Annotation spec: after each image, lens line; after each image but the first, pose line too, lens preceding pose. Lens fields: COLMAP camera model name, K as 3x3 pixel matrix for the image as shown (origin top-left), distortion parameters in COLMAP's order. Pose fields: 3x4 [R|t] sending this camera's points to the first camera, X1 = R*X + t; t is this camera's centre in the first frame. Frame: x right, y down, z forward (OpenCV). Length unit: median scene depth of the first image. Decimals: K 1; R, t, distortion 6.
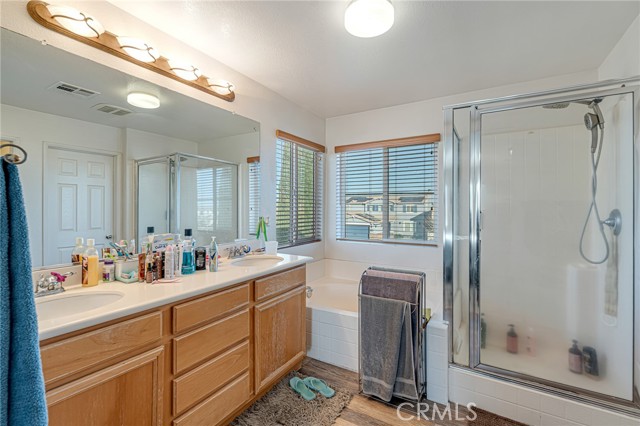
lens RADIAL K [[282.6, 0, 319.2], [0, 282.6, 210.2], [0, 0, 1]] dist [-0.005058, 0.002675]
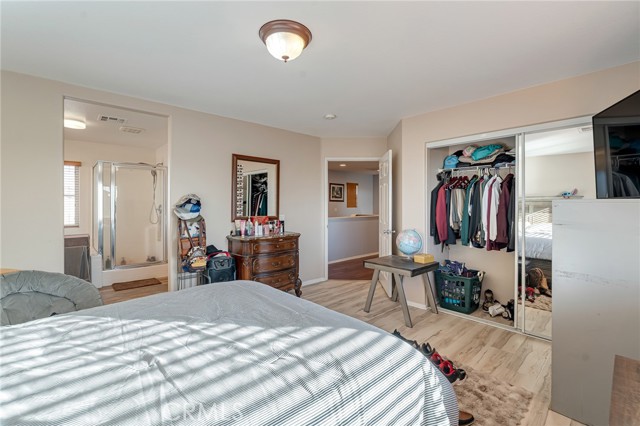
lens RADIAL K [[282.6, 0, 319.0], [0, 282.6, 208.1], [0, 0, 1]] dist [-0.005058, 0.002675]
pose [[0.257731, -0.008141, 0.966182, -1.324371], [-0.000498, 0.999963, 0.008559, 0.003350], [-0.966217, -0.002687, 0.257717, -1.315576]]
